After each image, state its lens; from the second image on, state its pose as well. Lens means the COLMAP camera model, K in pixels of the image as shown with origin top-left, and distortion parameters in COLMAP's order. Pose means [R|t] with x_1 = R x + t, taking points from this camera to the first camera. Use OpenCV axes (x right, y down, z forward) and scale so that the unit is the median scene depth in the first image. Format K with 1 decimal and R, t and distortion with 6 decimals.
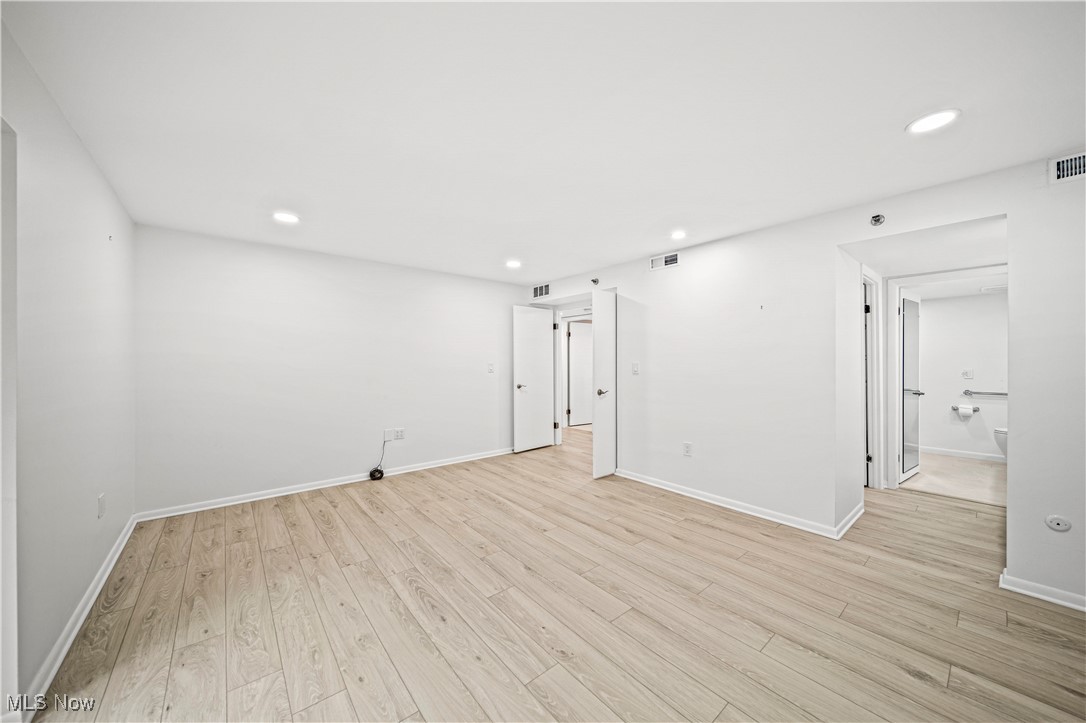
lens RADIAL K [[382.4, 0, 547.0], [0, 382.4, 361.0], [0, 0, 1]] dist [-0.003983, -0.000465]
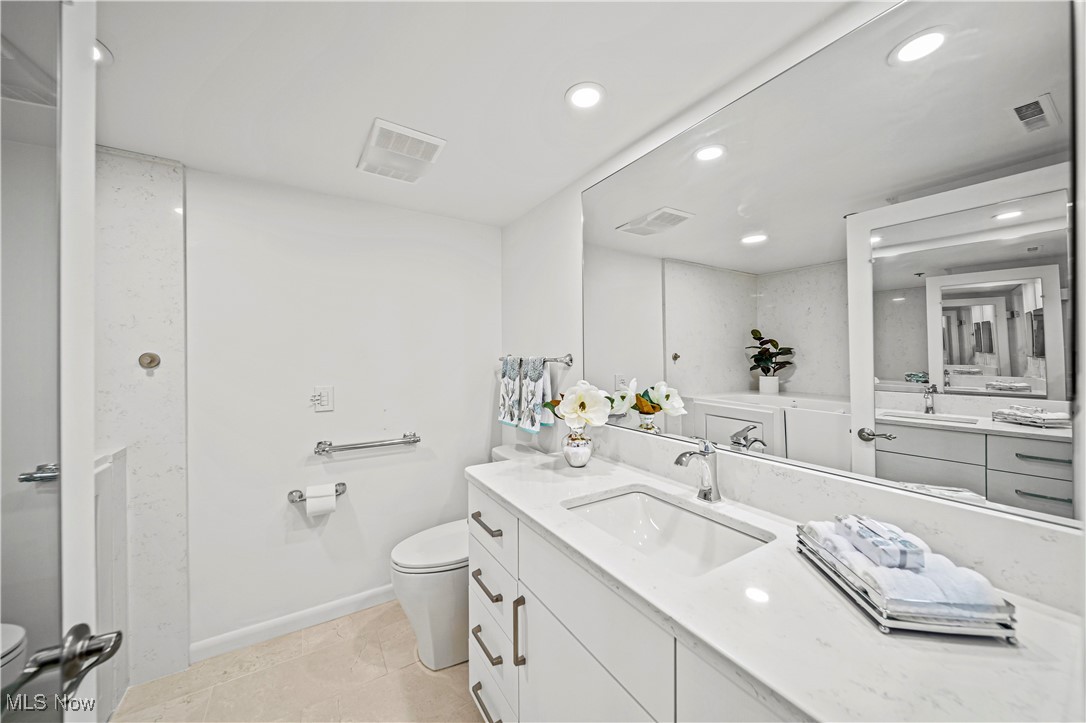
lens RADIAL K [[382.4, 0, 543.4], [0, 382.4, 361.6], [0, 0, 1]] dist [-0.003983, -0.000465]
pose [[0.134120, -0.012204, 0.990890, 1.406884], [0.007132, 0.999910, 0.011349, -0.010612], [-0.990939, 0.005545, 0.134195, 1.352918]]
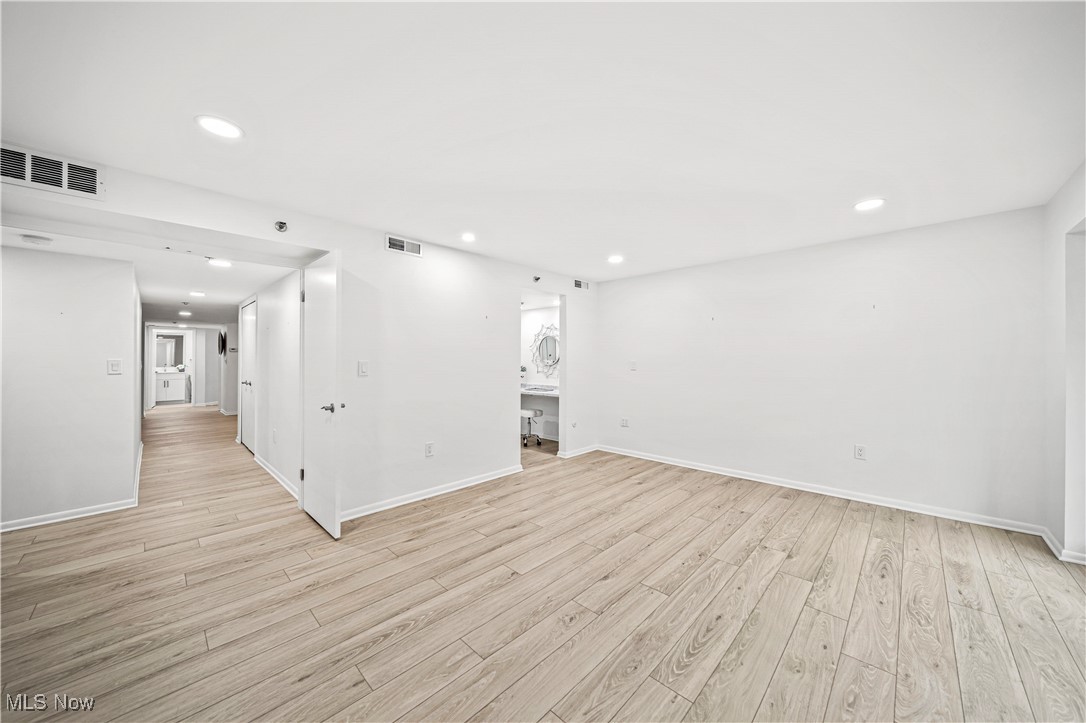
lens RADIAL K [[382.4, 0, 547.4], [0, 382.4, 358.5], [0, 0, 1]] dist [-0.003983, -0.000465]
pose [[-0.104946, 0.000264, 0.994478, -0.842979], [0.001745, 0.999998, -0.000081, 0.001512], [-0.994476, 0.001727, -0.104946, 1.075935]]
